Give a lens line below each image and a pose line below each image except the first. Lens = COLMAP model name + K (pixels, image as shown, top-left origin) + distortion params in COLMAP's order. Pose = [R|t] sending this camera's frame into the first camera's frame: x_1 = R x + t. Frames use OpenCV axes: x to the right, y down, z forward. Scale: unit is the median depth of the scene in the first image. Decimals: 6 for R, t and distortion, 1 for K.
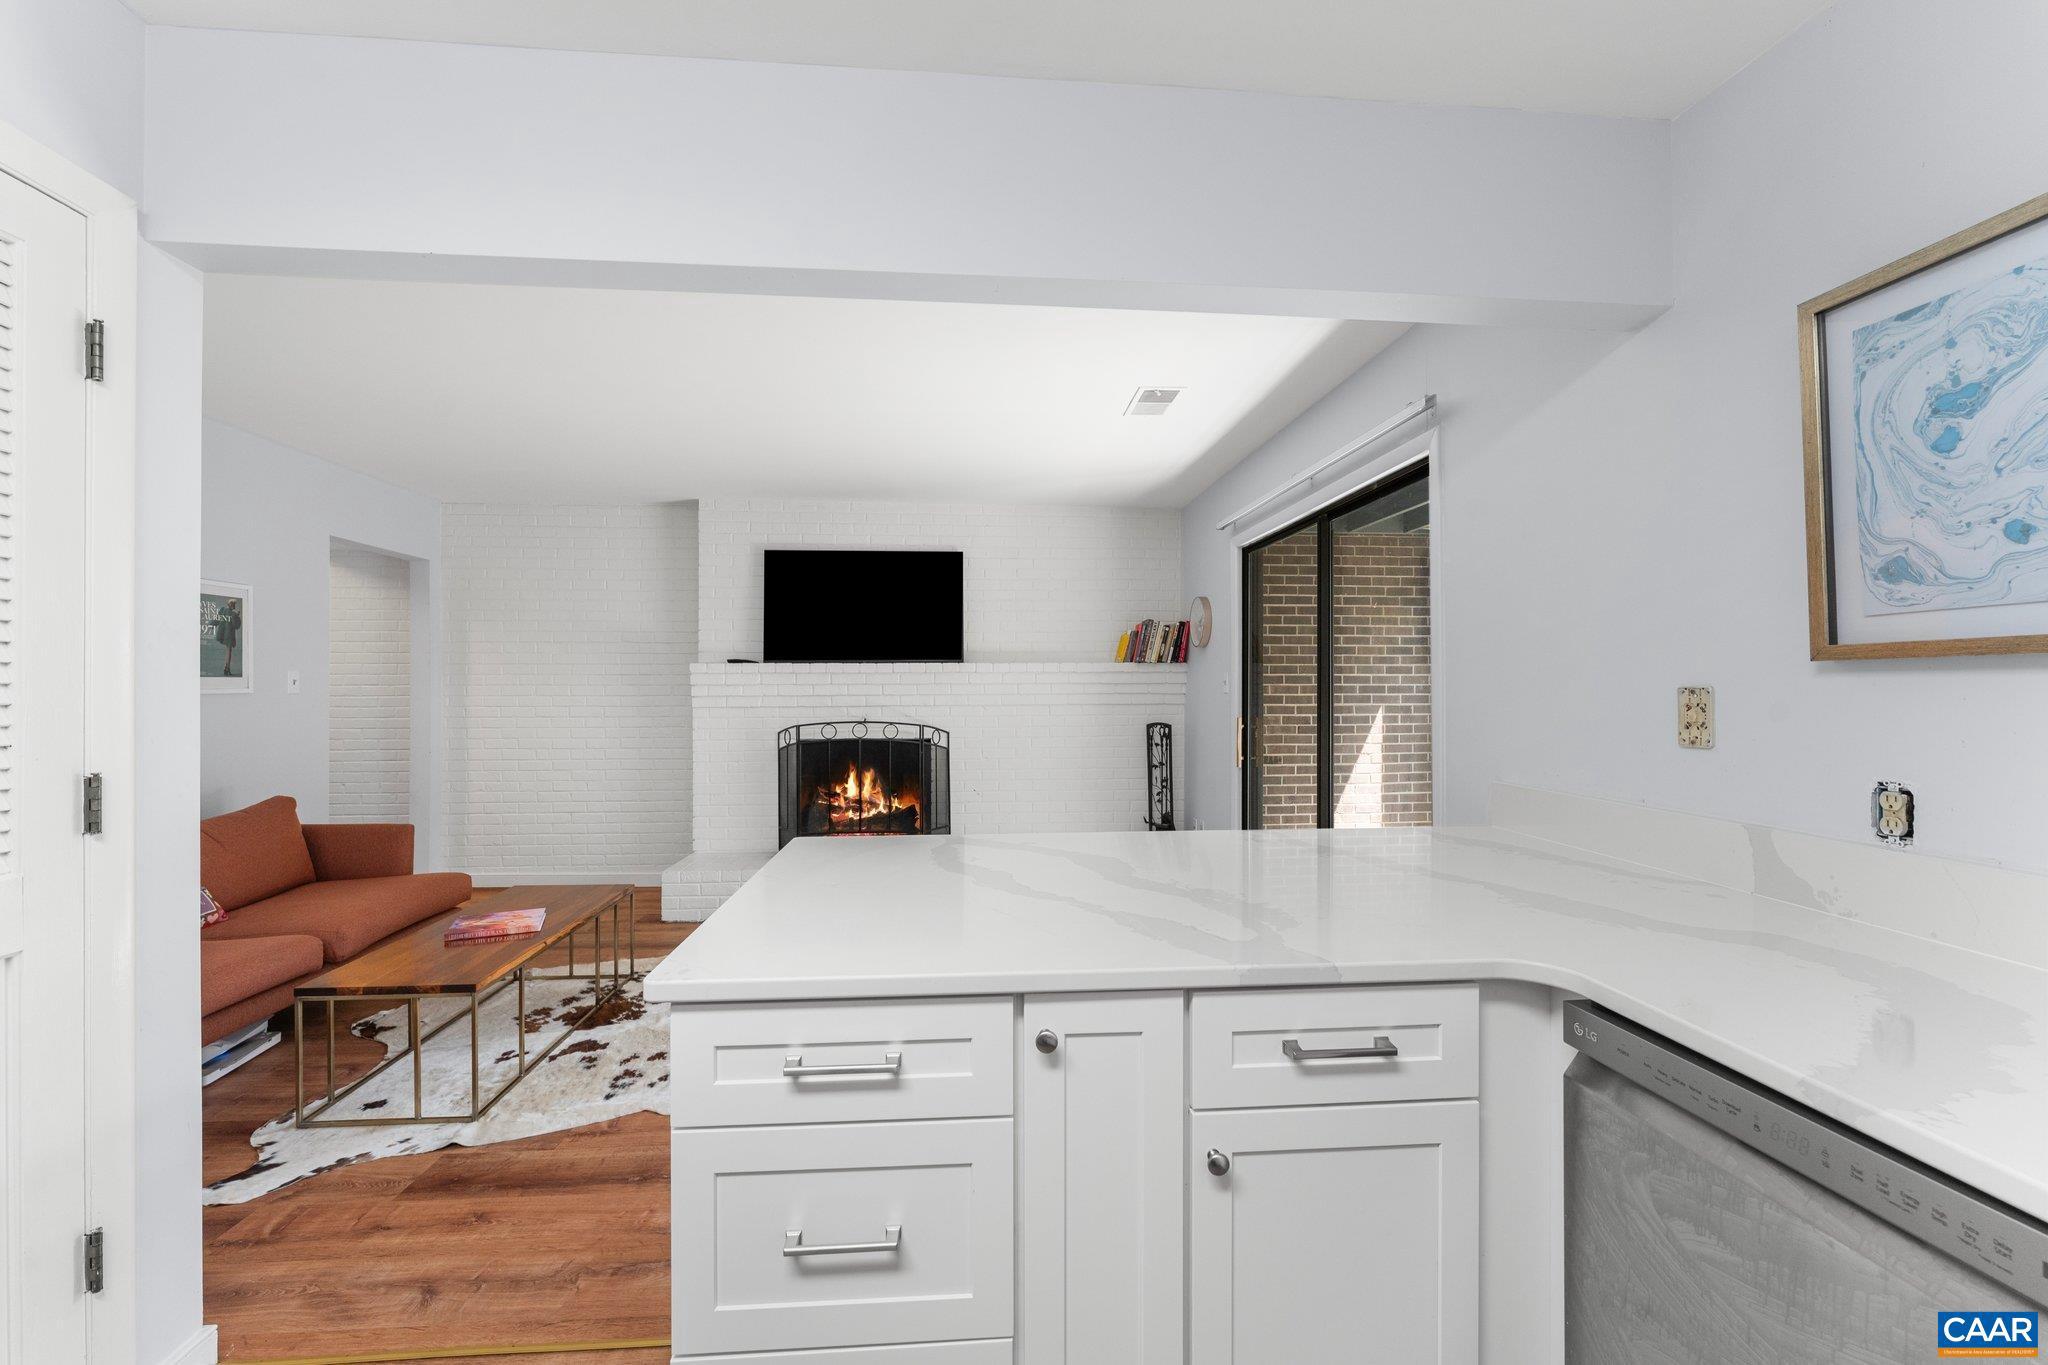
lens RADIAL K [[828.9, 0, 1019.3], [0, 828.9, 686.4], [0, 0, 1]] dist [-0.005777, -0.000212]
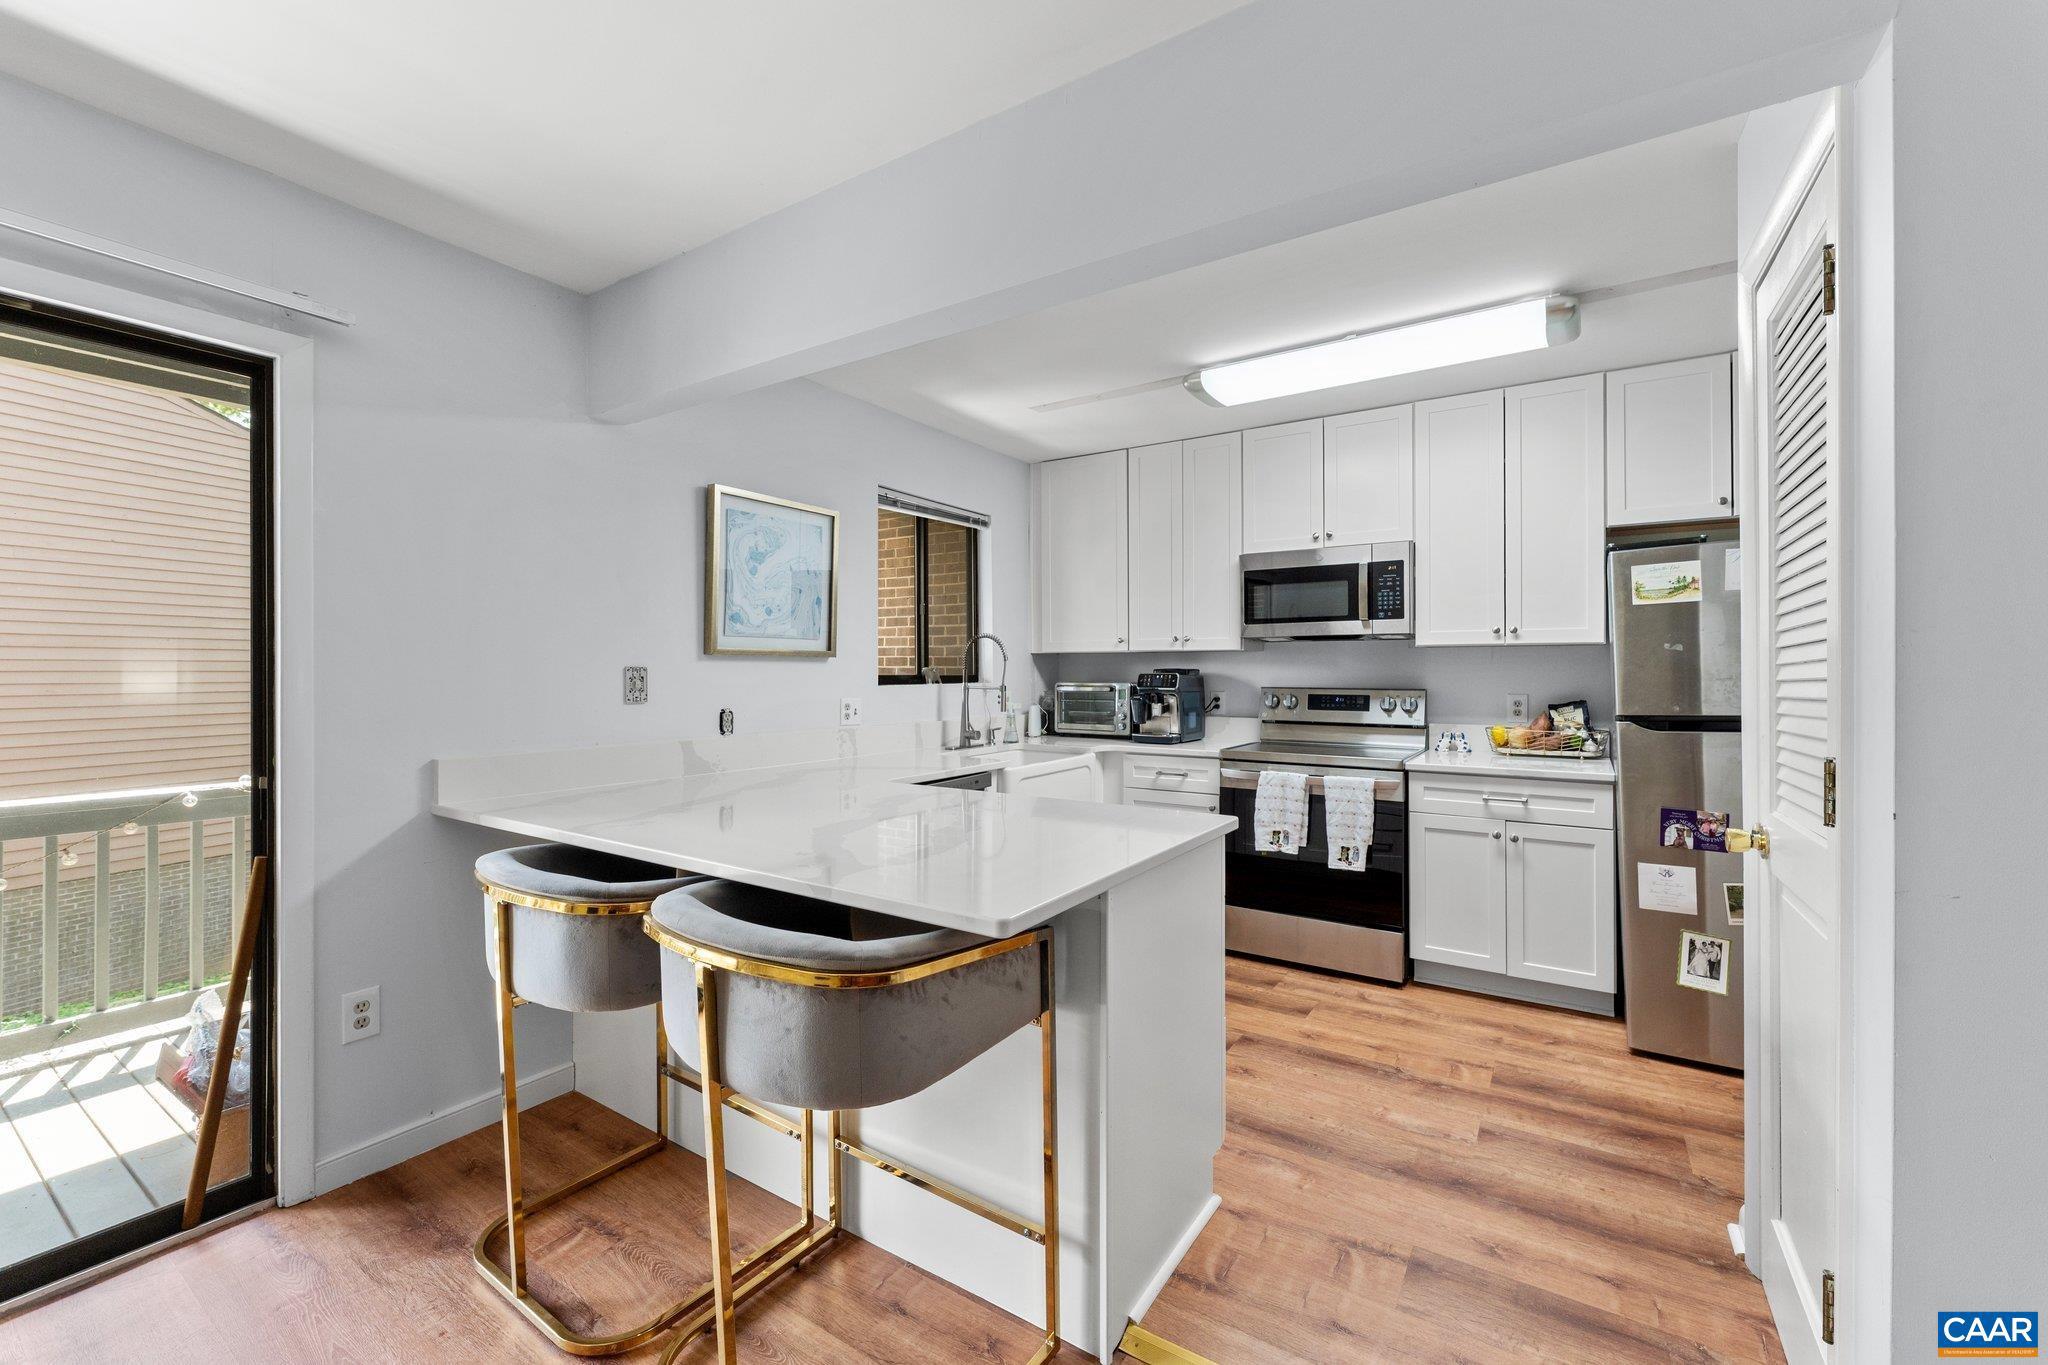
lens RADIAL K [[835.7, 0, 1021.7], [0, 835.7, 672.7], [0, 0, 1]] dist [-0.004150, -0.000237]
pose [[-0.789104, -0.000119, 0.614259, -0.268136], [-0.000912, 0.999999, -0.000978, 0.004446], [-0.614259, -0.001332, -0.789104, 0.609313]]
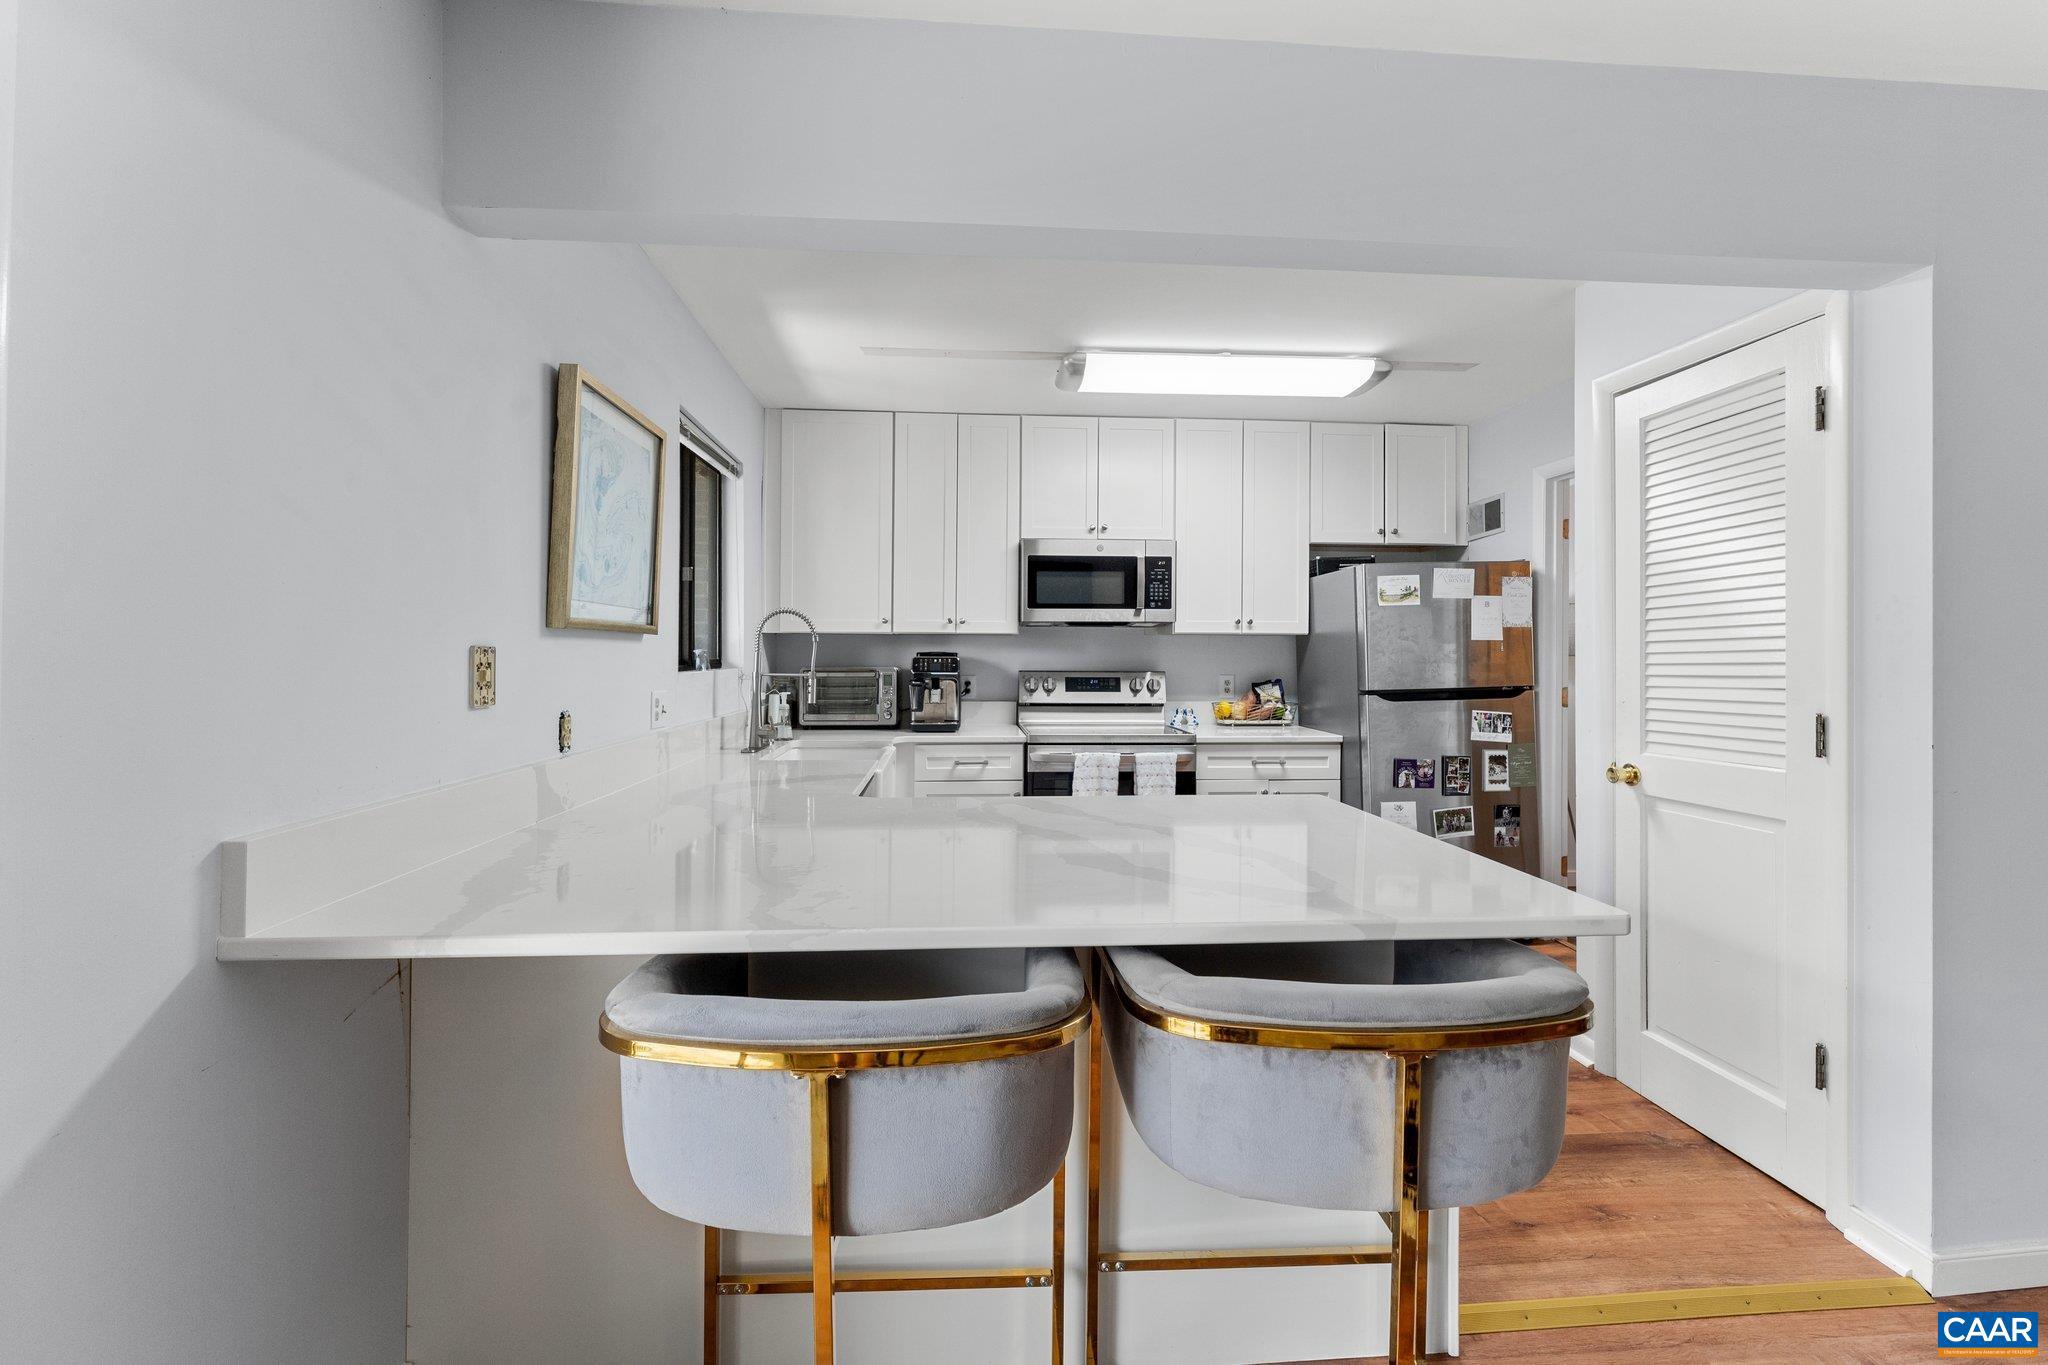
lens RADIAL K [[848.2, 0, 1019.6], [0, 848.2, 645.9], [0, 0, 1]] dist [-0.002182, 0.000170]
pose [[-0.999982, -0.002493, 0.005413, 0.059044], [-0.002564, 0.999909, -0.013211, 0.004120], [-0.005380, -0.013224, -0.999898, 0.662171]]
